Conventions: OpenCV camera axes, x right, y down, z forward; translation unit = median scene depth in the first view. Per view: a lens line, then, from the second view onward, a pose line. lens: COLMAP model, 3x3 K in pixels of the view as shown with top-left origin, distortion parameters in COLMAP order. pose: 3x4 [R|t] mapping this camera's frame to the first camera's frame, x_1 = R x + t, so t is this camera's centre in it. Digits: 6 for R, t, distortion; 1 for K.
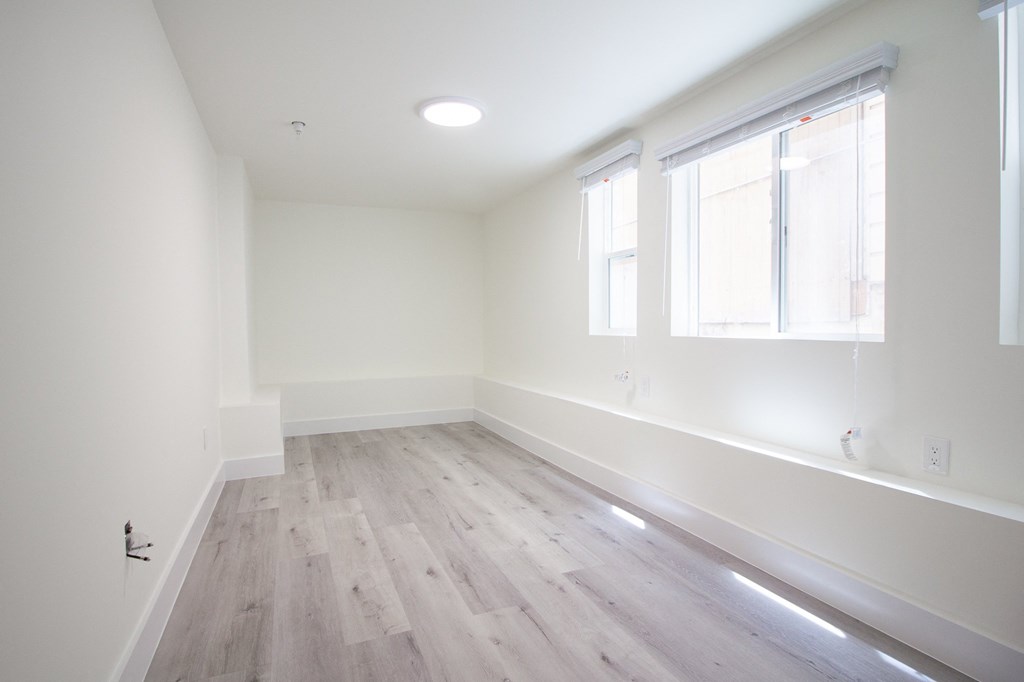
lens RADIAL K [[477.7, 0, 507.6], [0, 477.7, 329.8], [0, 0, 1]] dist [-0.001261, -0.000671]
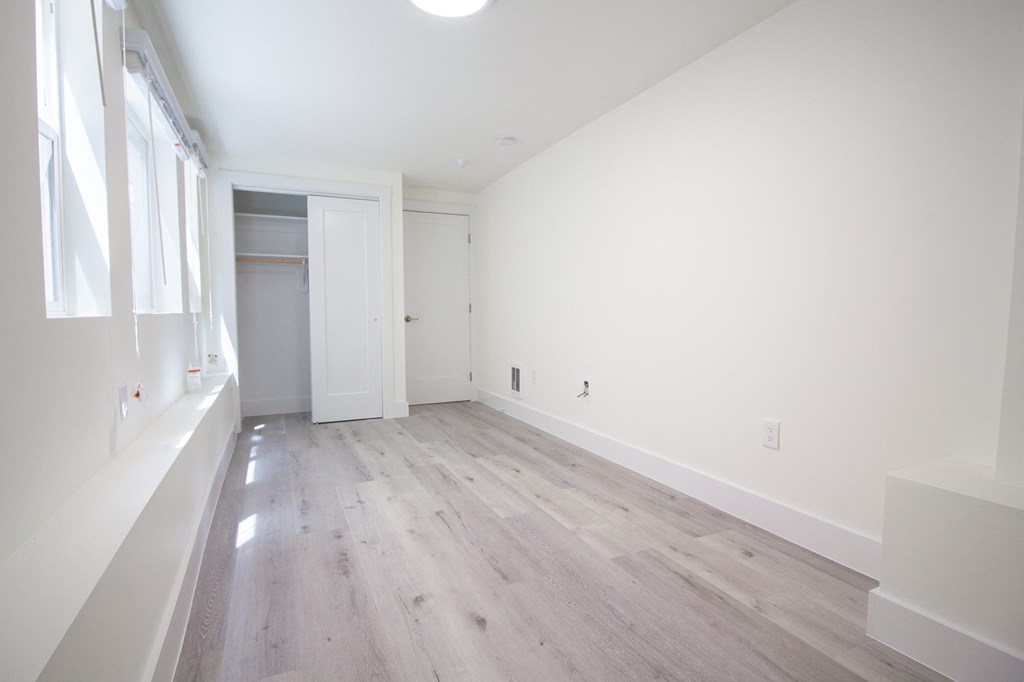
lens RADIAL K [[477.7, 0, 507.6], [0, 477.7, 329.8], [0, 0, 1]] dist [-0.001261, -0.000671]
pose [[-0.999651, 0.012242, -0.023420, -0.202693], [0.011018, 0.998602, 0.051698, 0.008523], [0.024020, 0.051422, -0.998388, 1.984575]]
